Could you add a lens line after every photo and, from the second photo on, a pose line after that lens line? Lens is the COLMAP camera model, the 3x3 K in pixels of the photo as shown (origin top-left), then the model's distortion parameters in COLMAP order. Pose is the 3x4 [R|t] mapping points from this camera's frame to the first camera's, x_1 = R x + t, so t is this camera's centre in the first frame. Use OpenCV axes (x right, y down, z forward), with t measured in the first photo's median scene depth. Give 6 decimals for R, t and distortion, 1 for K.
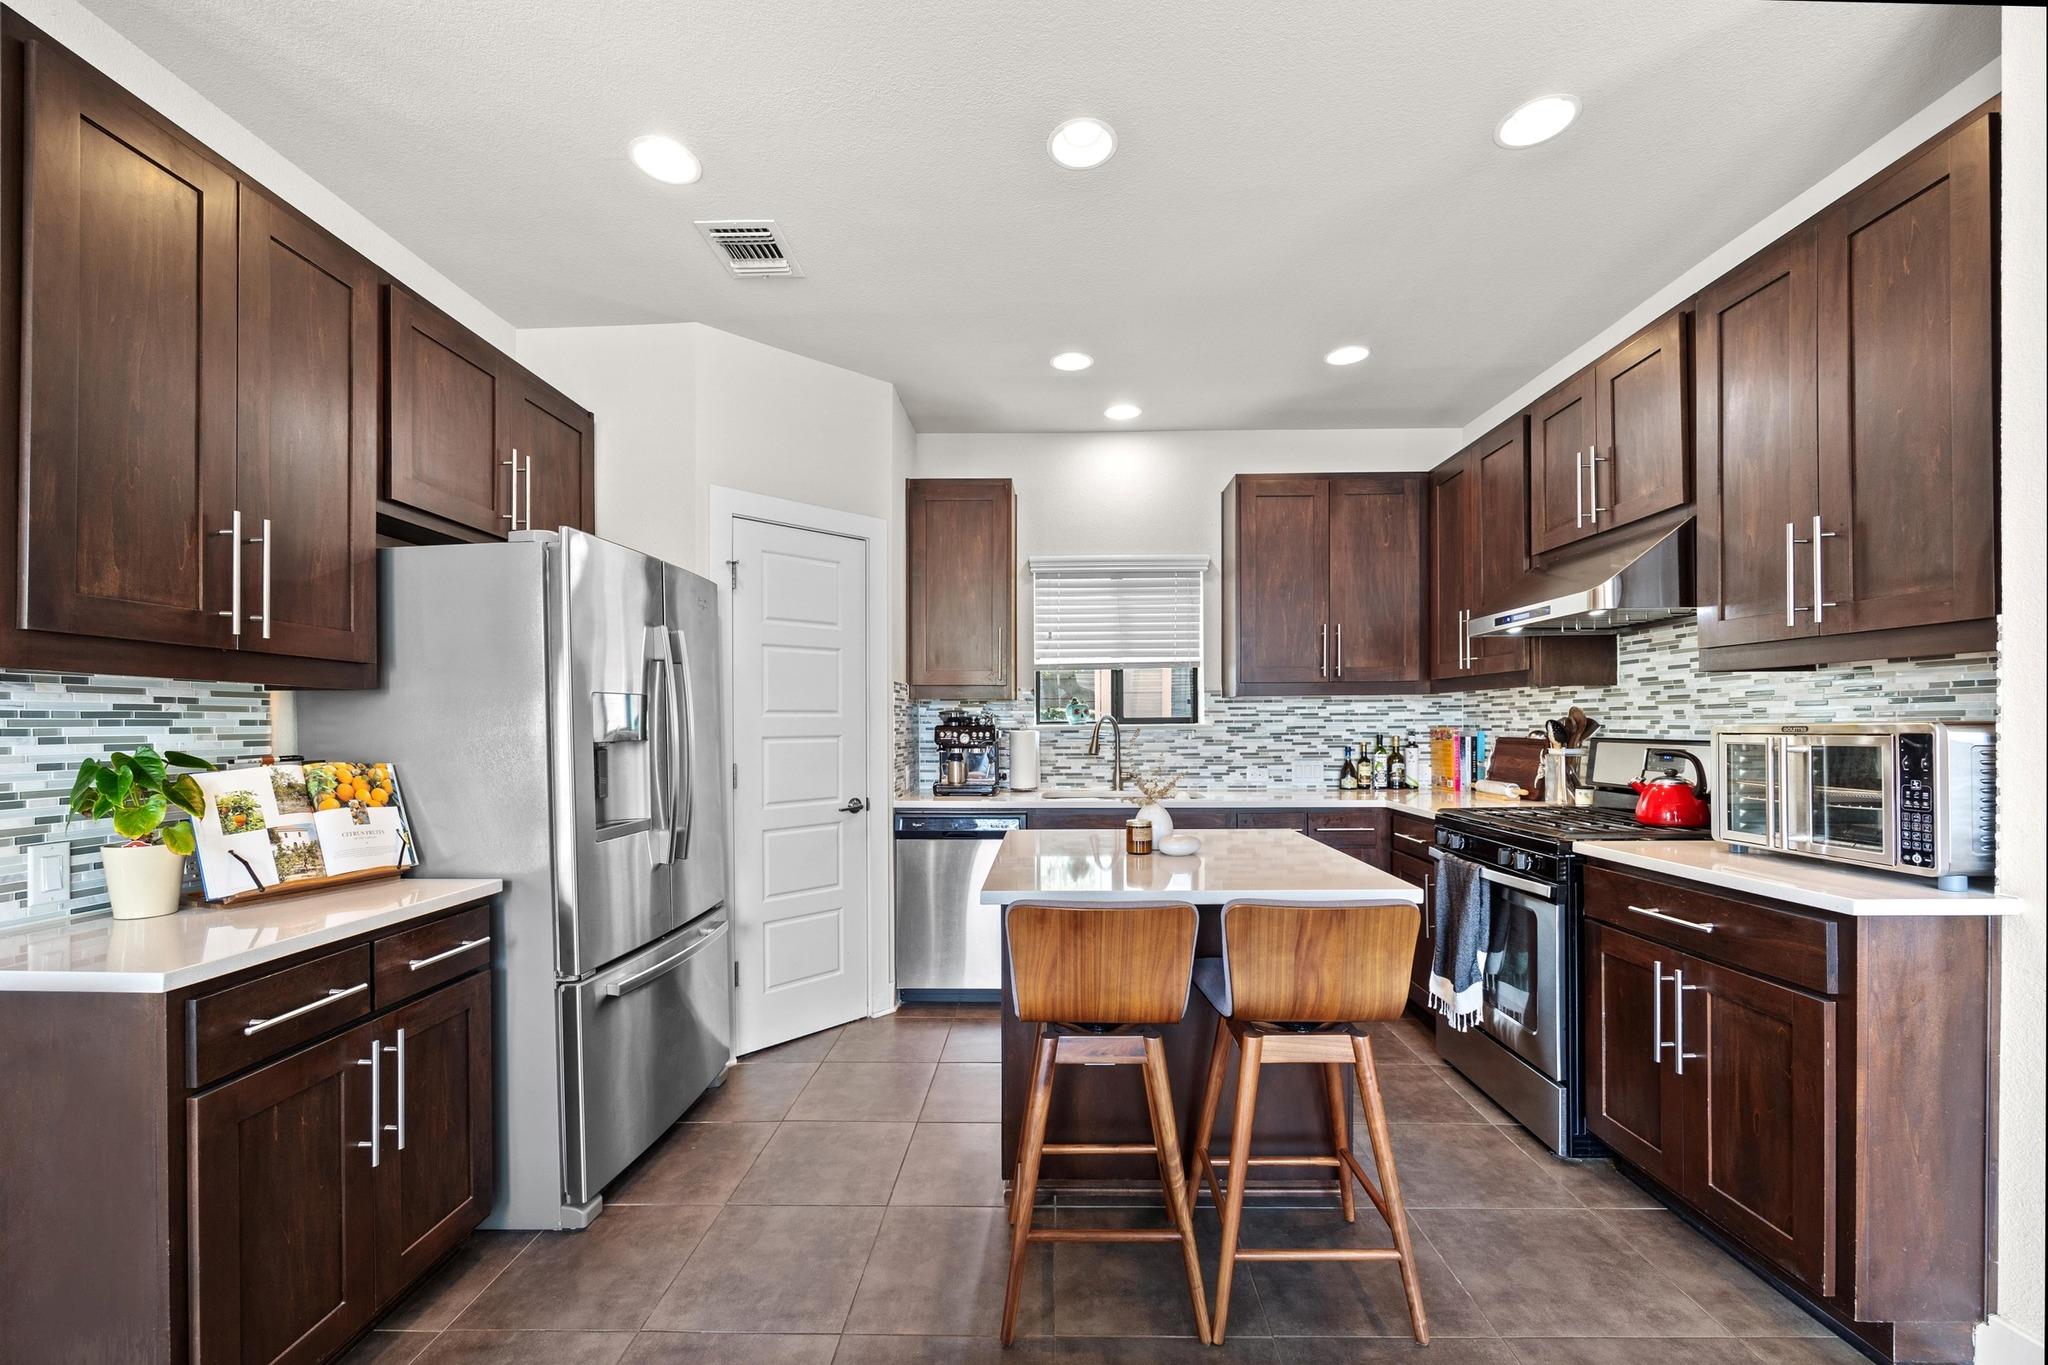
lens RADIAL K [[844.3, 0, 984.7], [0, 844.3, 727.0], [0, 0, 1]] dist [-0.038996, 0.001299]
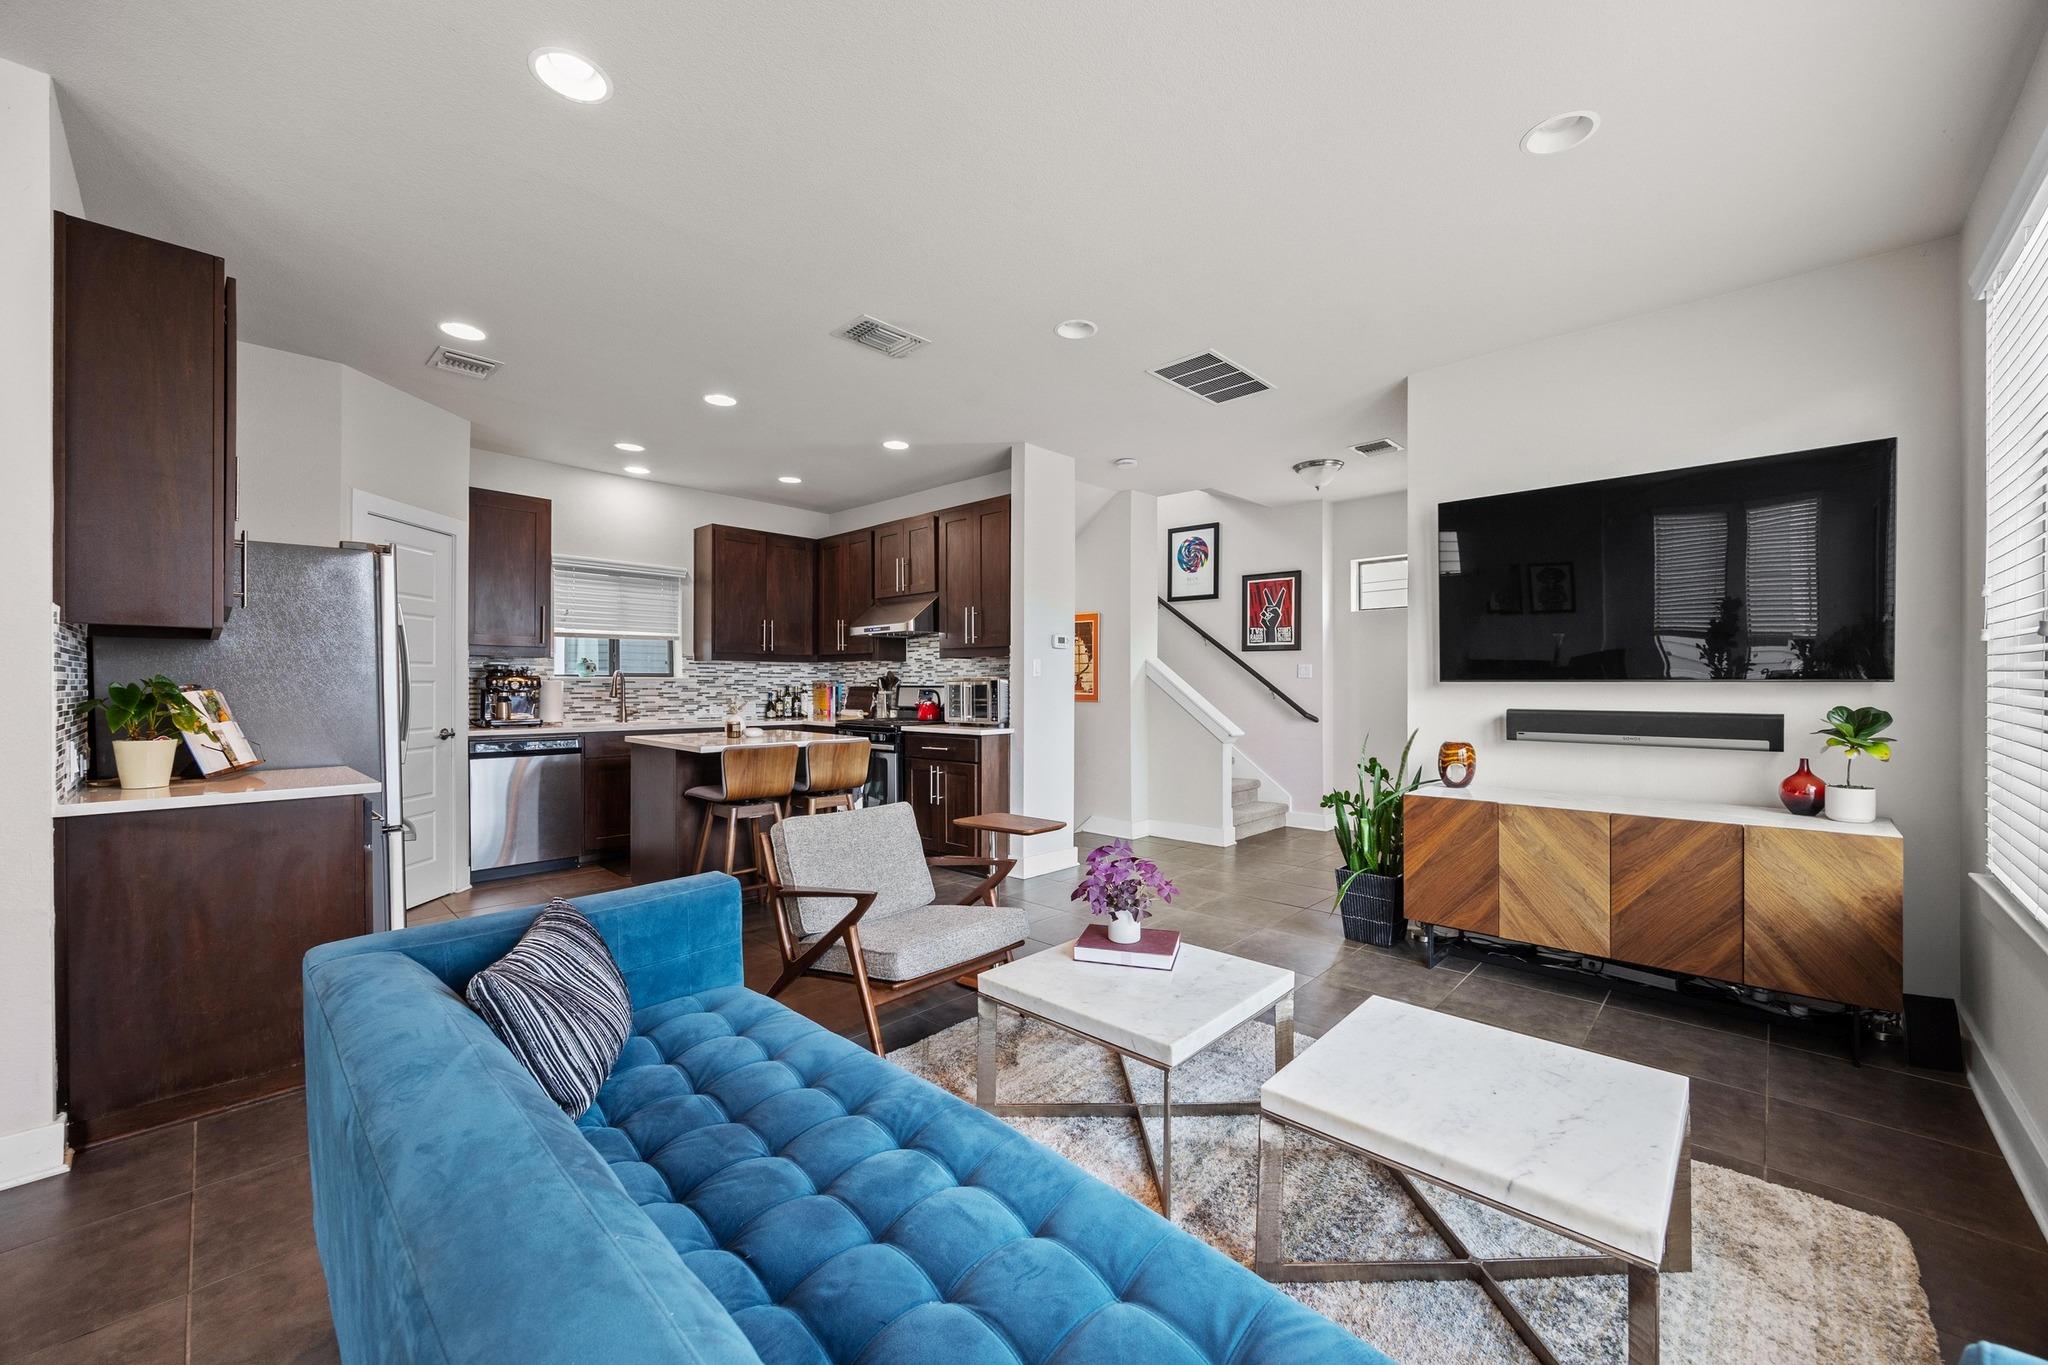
lens RADIAL K [[785.2, 0, 1069.4], [0, 785.2, 708.6], [0, 0, 1]] dist [-0.006757, -0.000053]
pose [[0.613010, -0.016395, 0.789905, -0.592619], [-0.003985, 0.999708, 0.023843, 0.021089], [-0.790065, -0.017764, 0.612765, -0.594484]]
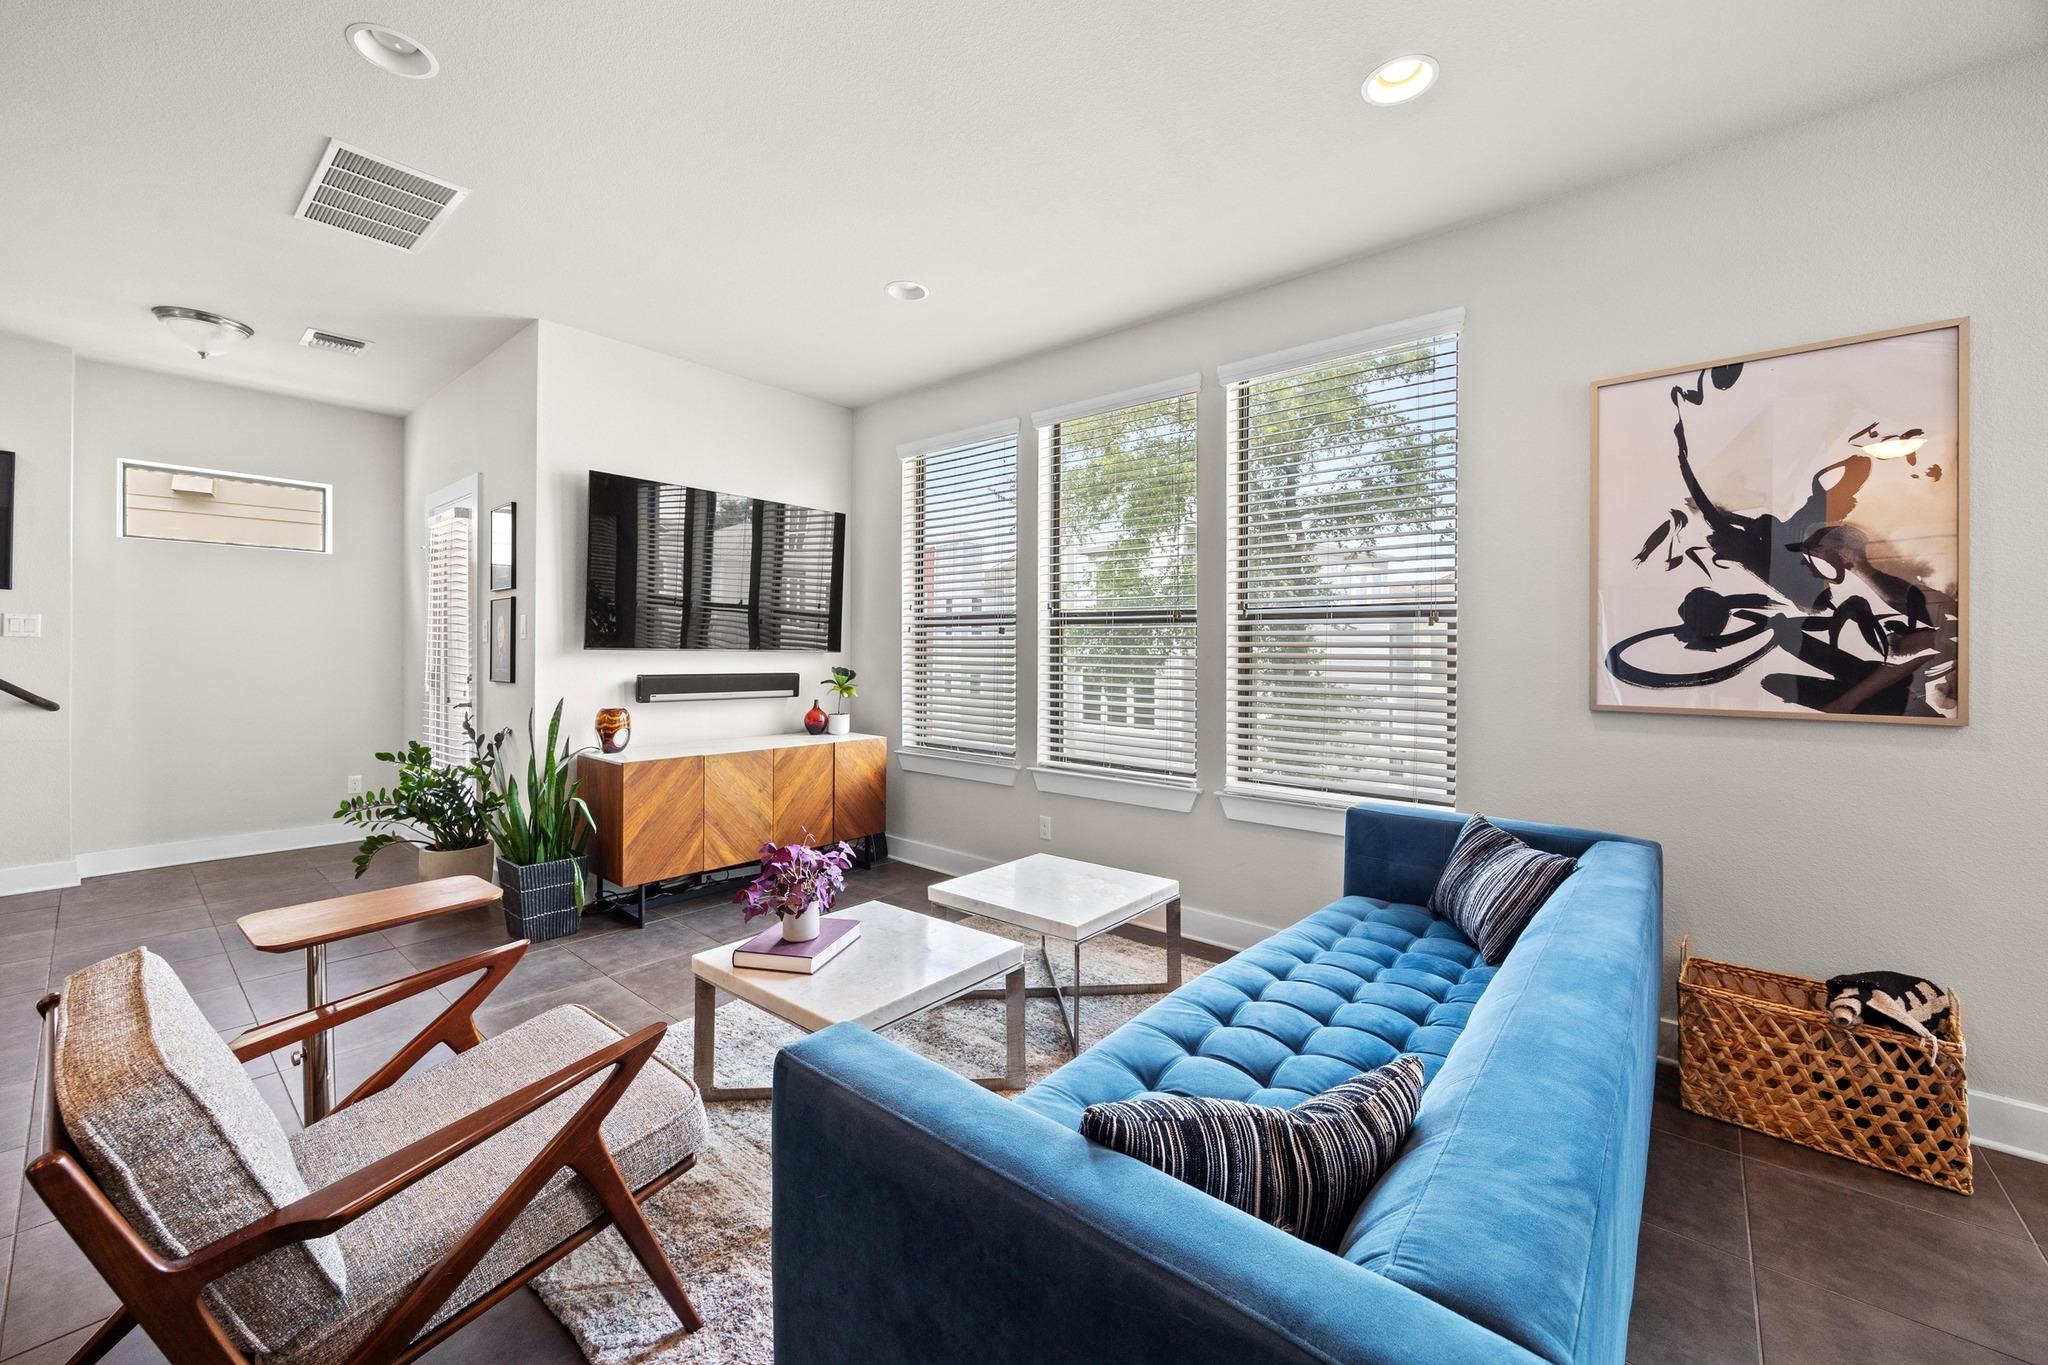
lens RADIAL K [[785.2, 0, 1019.9], [0, 785.2, 662.6], [0, 0, 1]] dist [-0.006757, -0.000053]
pose [[-0.809527, -0.002920, 0.587075, -0.518119], [0.001665, 0.999972, 0.007269, 0.019231], [-0.587080, 0.006862, -0.809500, 0.276518]]
